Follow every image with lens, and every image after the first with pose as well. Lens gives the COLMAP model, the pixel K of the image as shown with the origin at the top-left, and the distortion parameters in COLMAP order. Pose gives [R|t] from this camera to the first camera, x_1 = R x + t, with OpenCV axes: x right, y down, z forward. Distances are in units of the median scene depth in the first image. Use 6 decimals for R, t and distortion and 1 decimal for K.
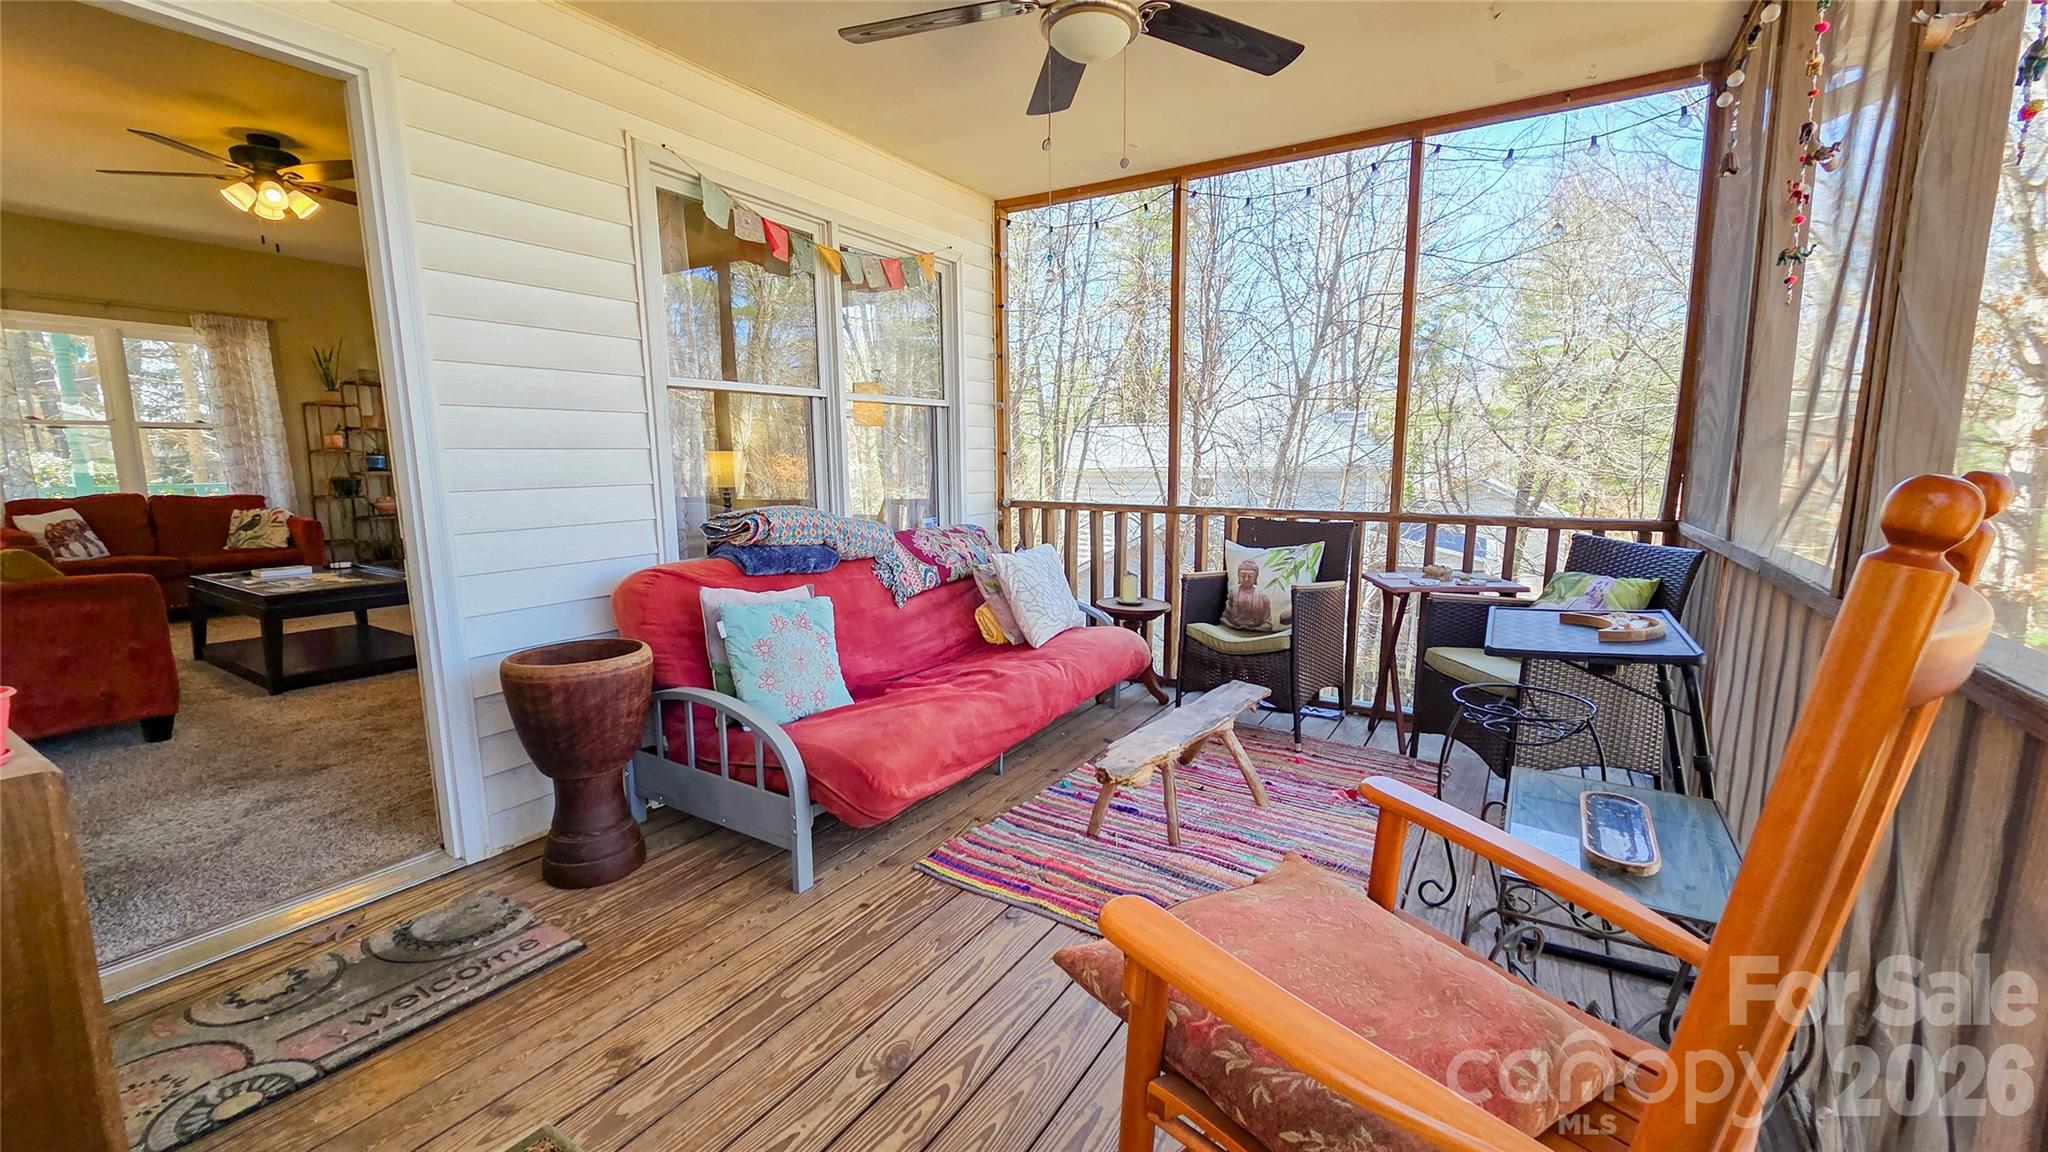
lens RADIAL K [[810.7, 0, 1013.3], [0, 810.7, 577.4], [0, 0, 1]] dist [-0.009927, 0.000317]
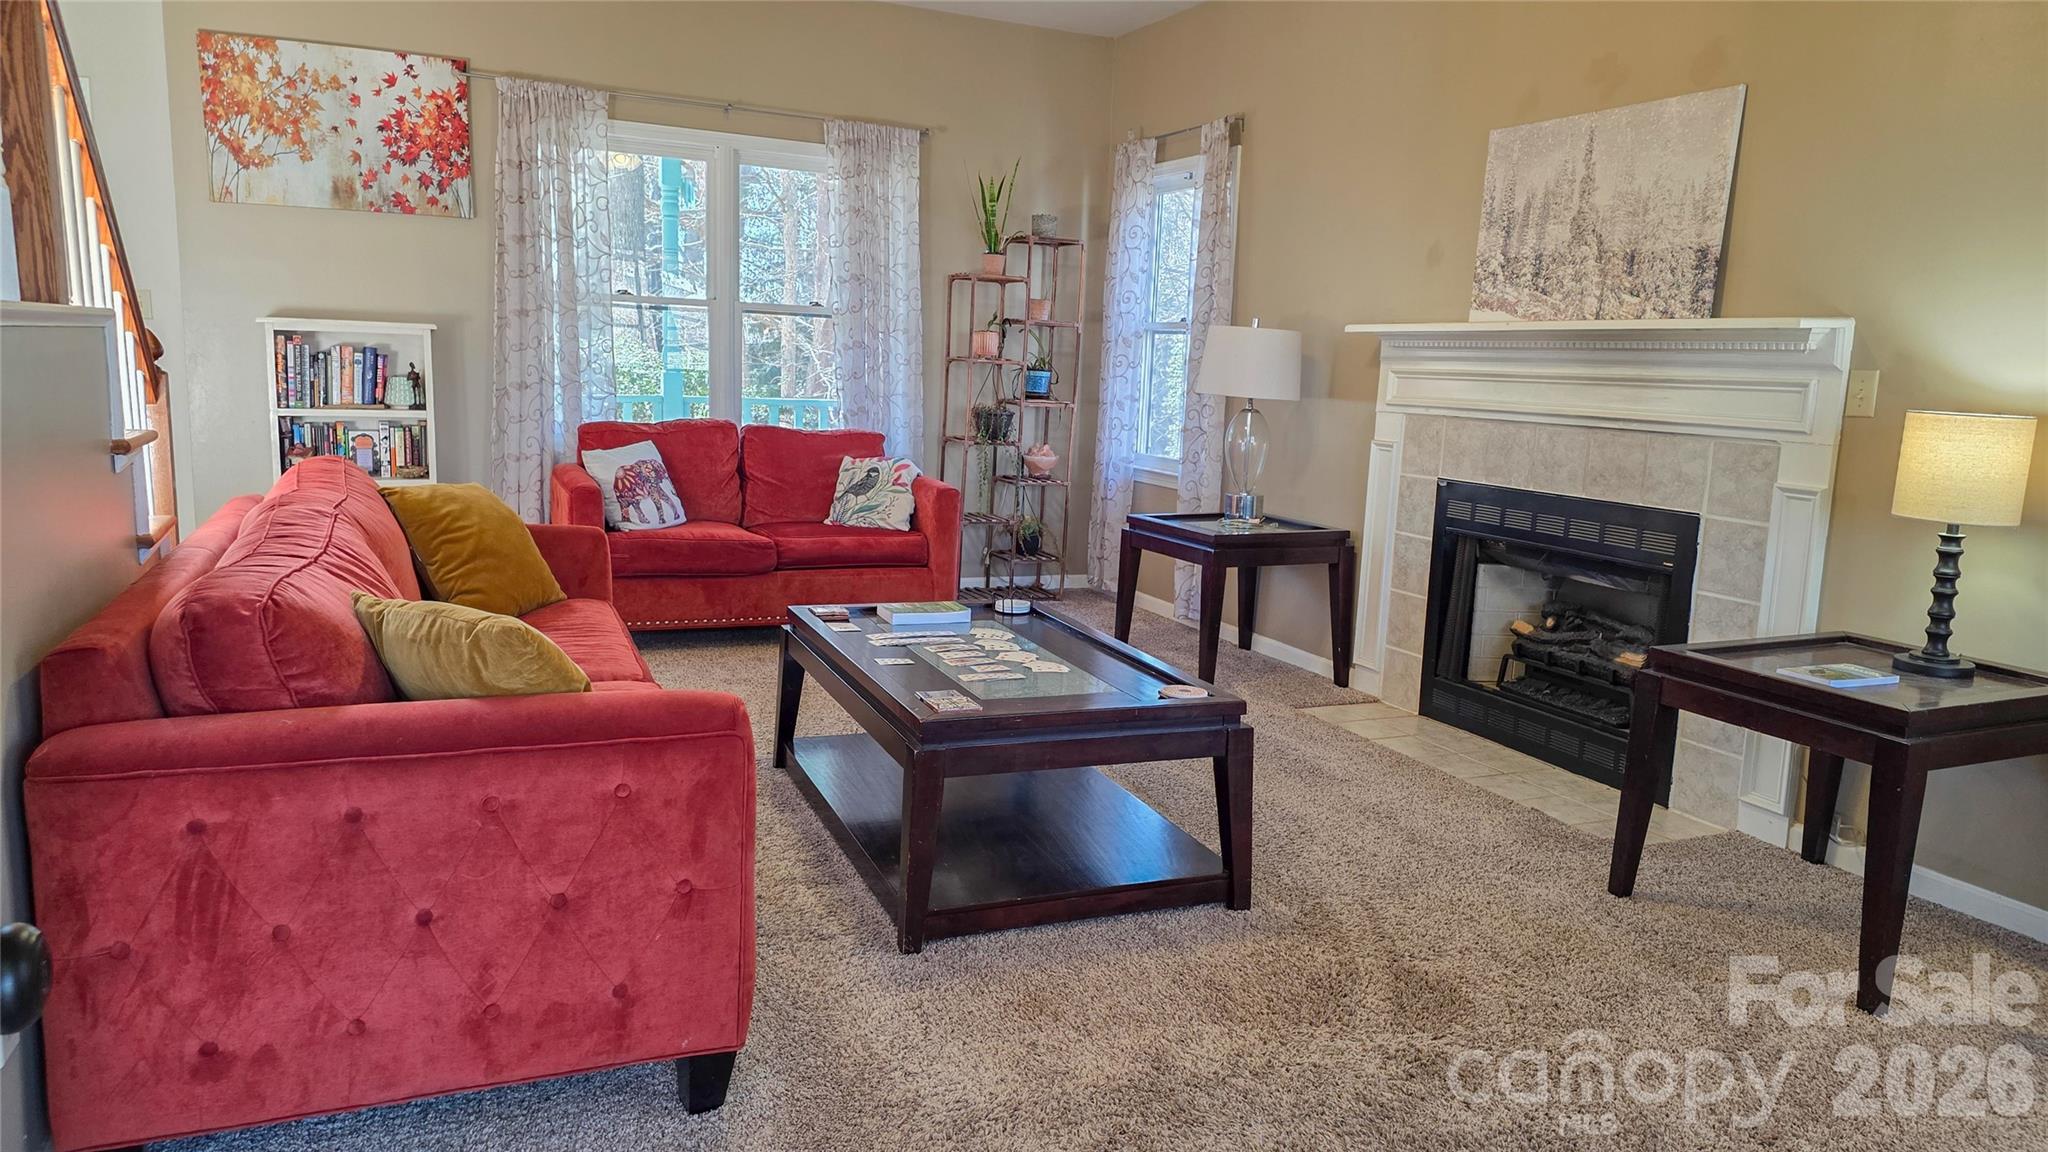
lens RADIAL K [[1297.0, 0, 1028.4], [0, 1297.0, 577.6], [0, 0, 1]] dist [0.066482, -0.000269]
pose [[0.823438, 0.130665, -0.552156, -0.315002], [-0.126126, 0.990928, 0.046405, -0.055858], [0.553210, 0.031430, 0.832448, 0.279557]]
